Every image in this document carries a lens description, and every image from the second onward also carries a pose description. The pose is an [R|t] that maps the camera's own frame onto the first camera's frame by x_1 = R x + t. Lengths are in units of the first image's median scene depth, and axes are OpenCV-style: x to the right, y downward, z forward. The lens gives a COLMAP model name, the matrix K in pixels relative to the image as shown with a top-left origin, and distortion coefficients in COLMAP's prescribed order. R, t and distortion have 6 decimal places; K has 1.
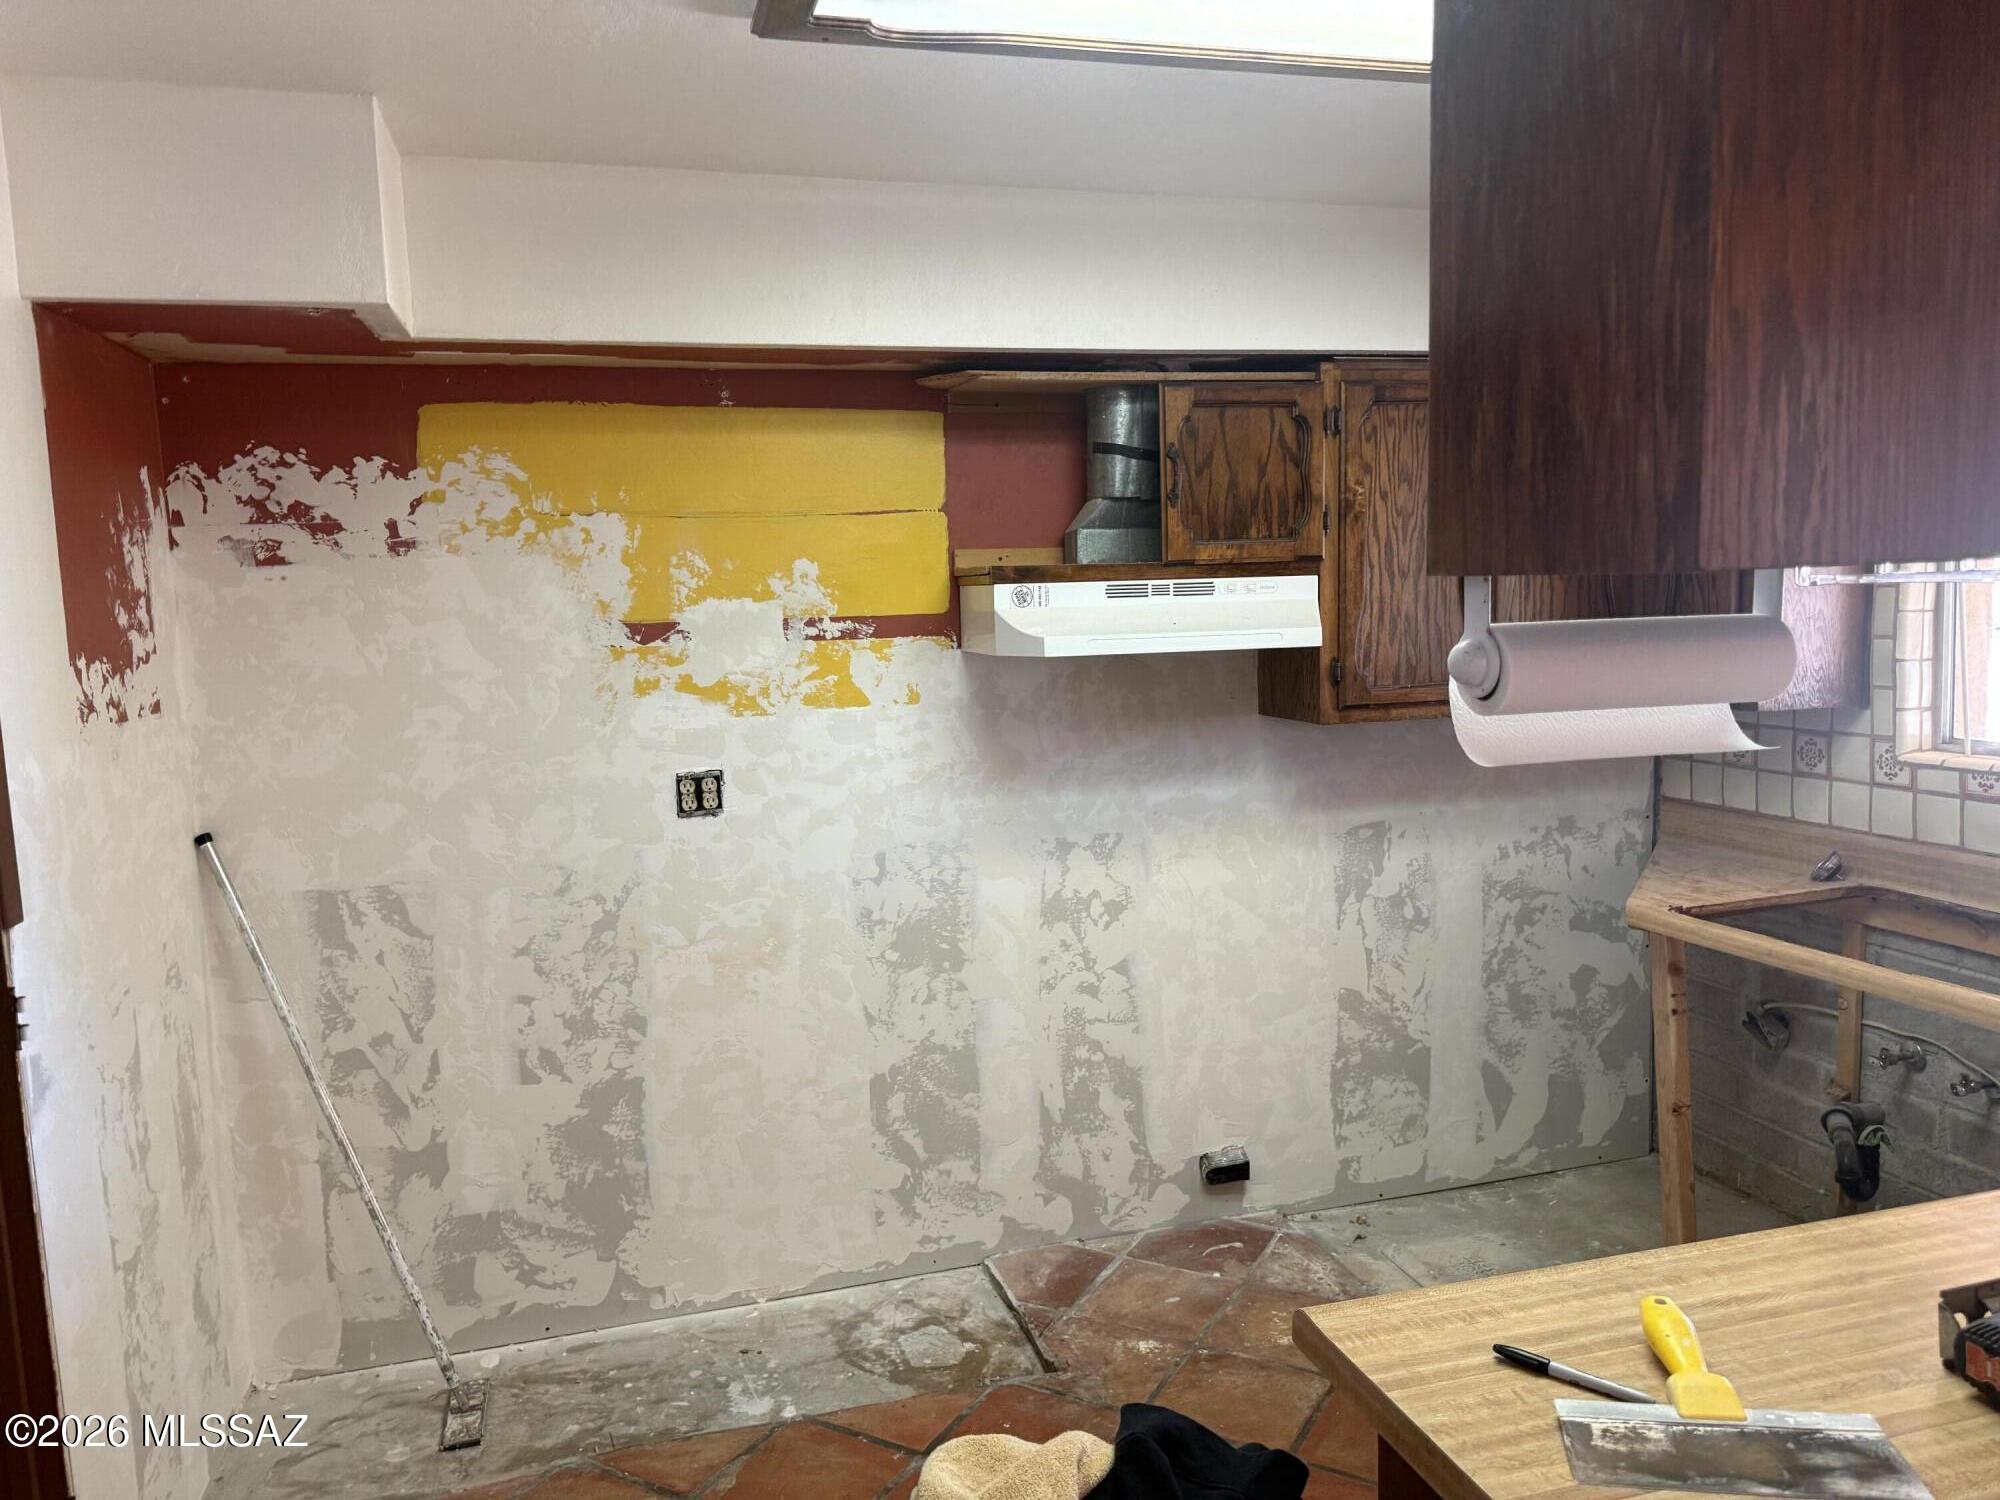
lens RADIAL K [[1404.3, 0, 996.2], [0, 1404.3, 736.3], [0, 0, 1]] dist [0.072835, -0.020673]
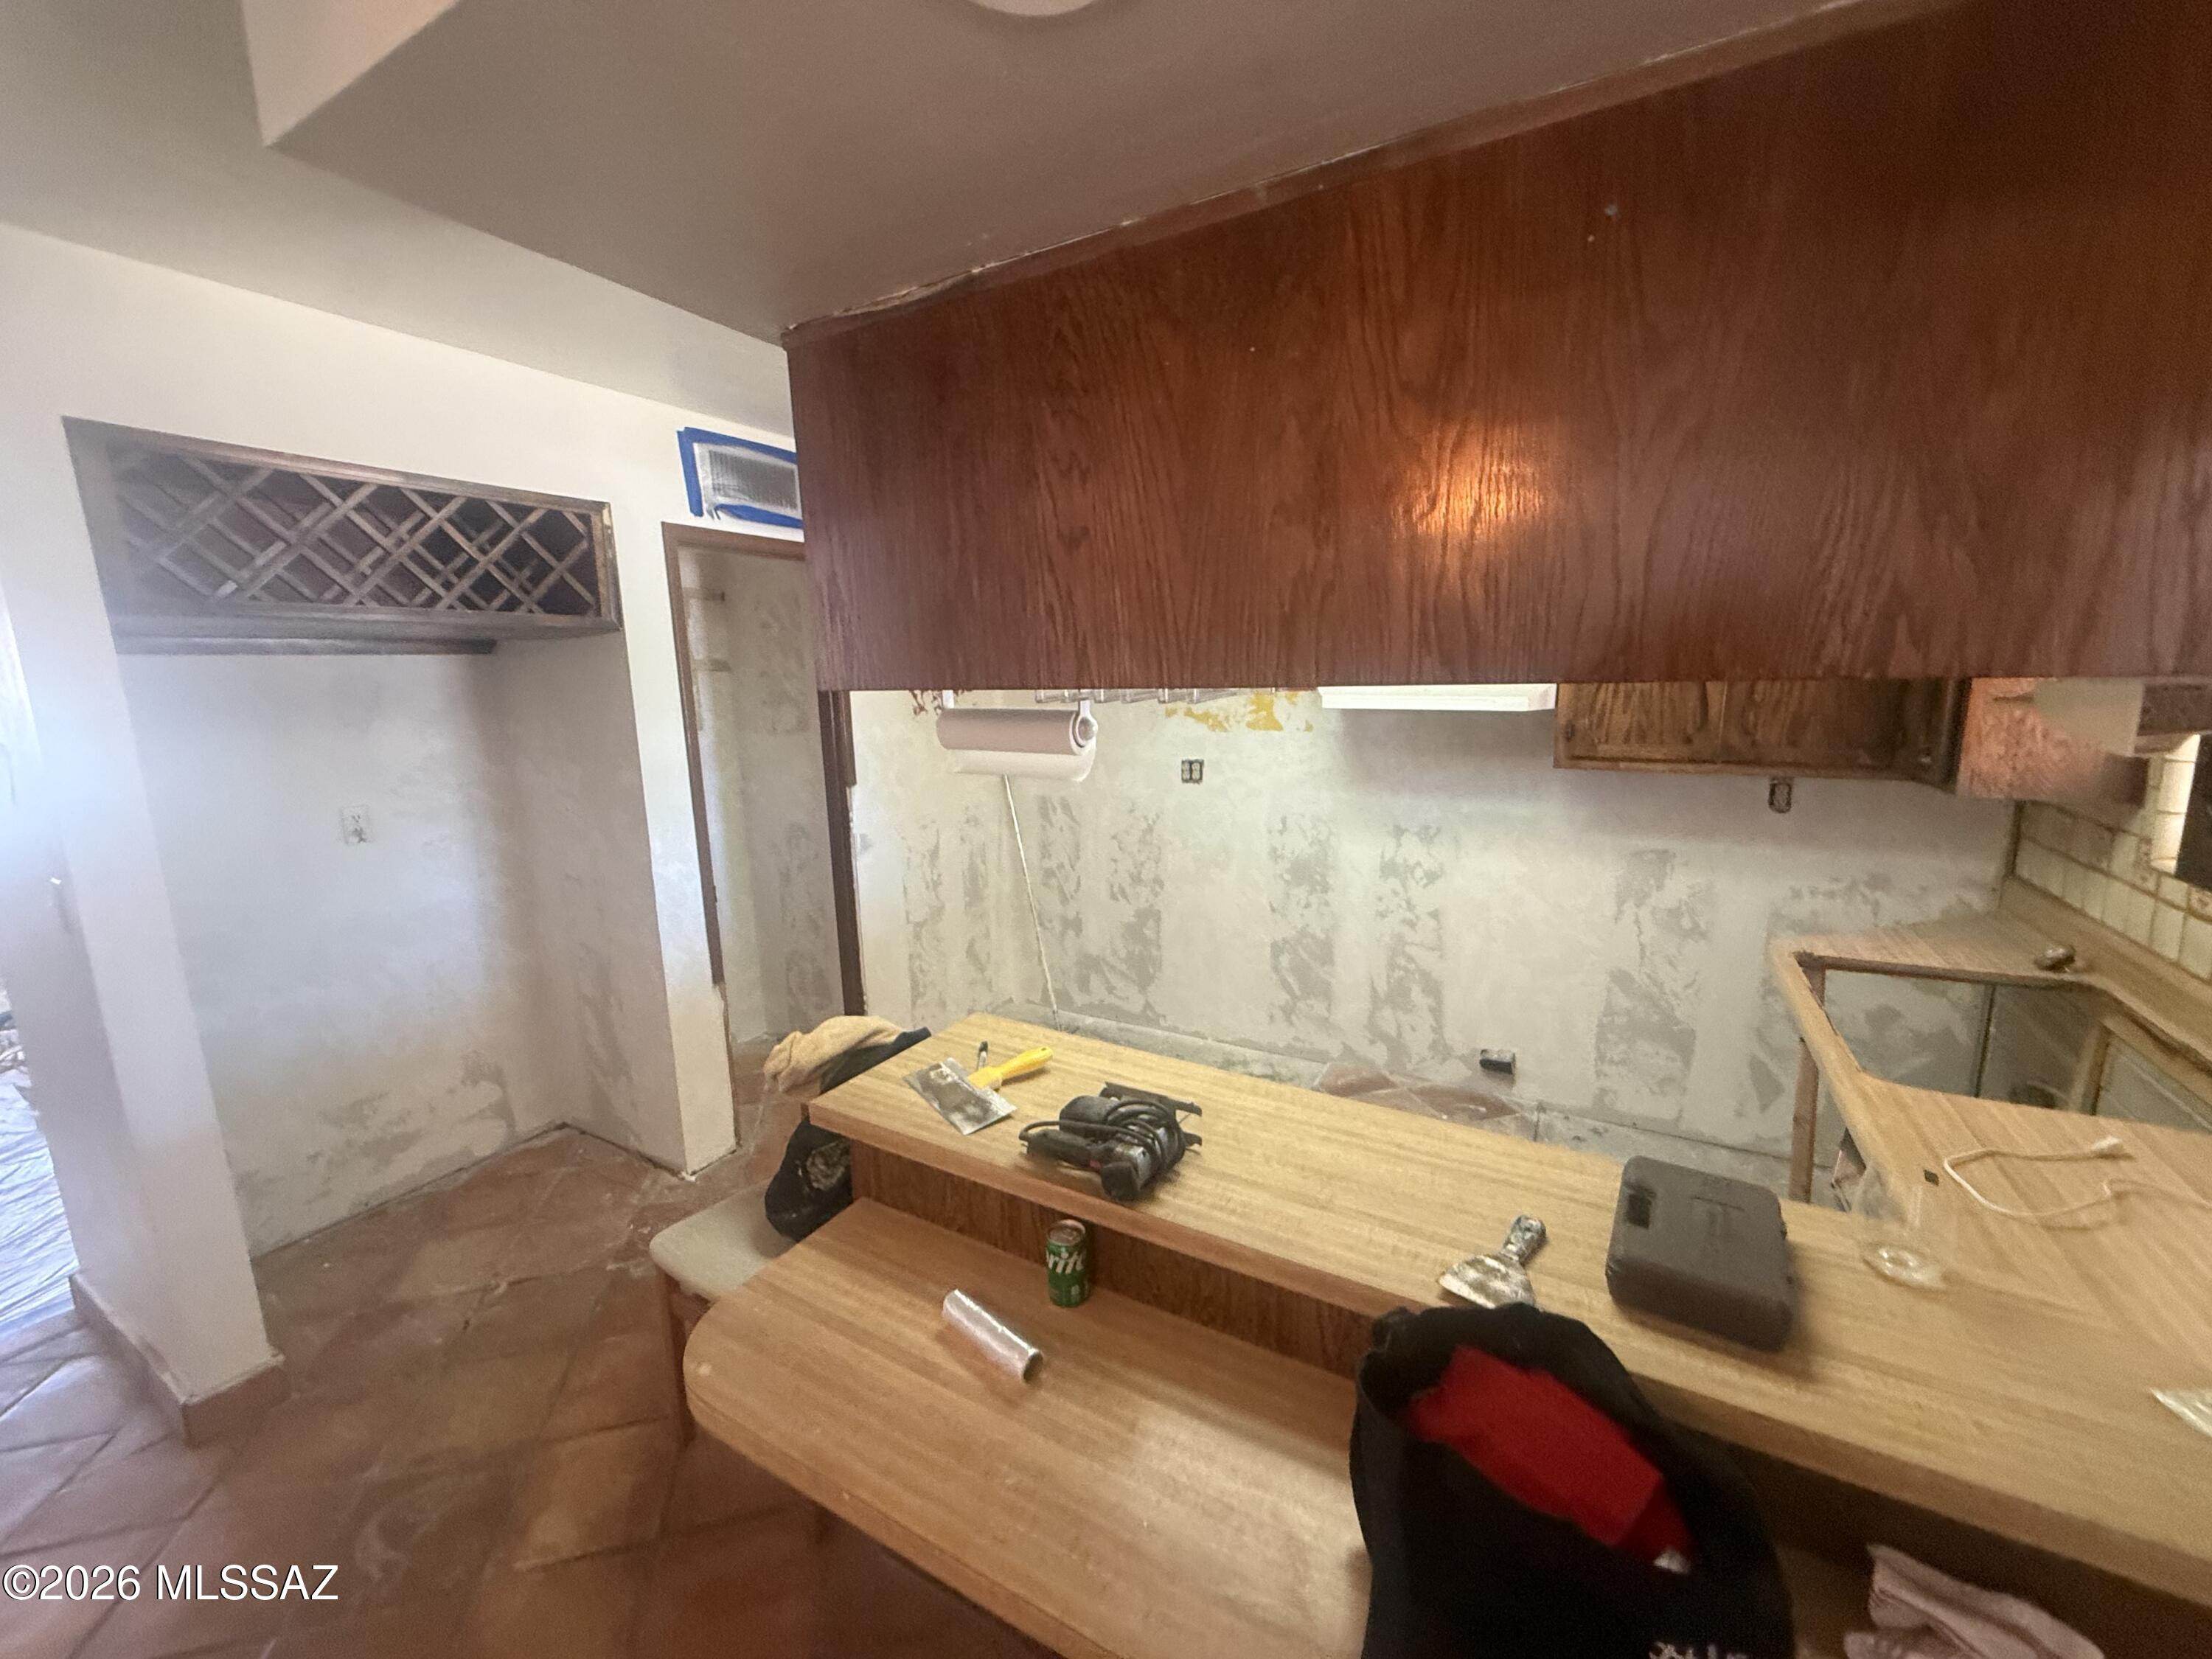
lens RADIAL K [[888.0, 0, 1106.4], [0, 888.0, 826.9], [0, 0, 1]] dist [0.006361, -0.001006]
pose [[0.703968, 0.148765, -0.694477, 0.513601], [-0.072403, 0.987755, 0.138196, -0.038872], [0.706532, -0.047003, 0.706119, 0.072629]]
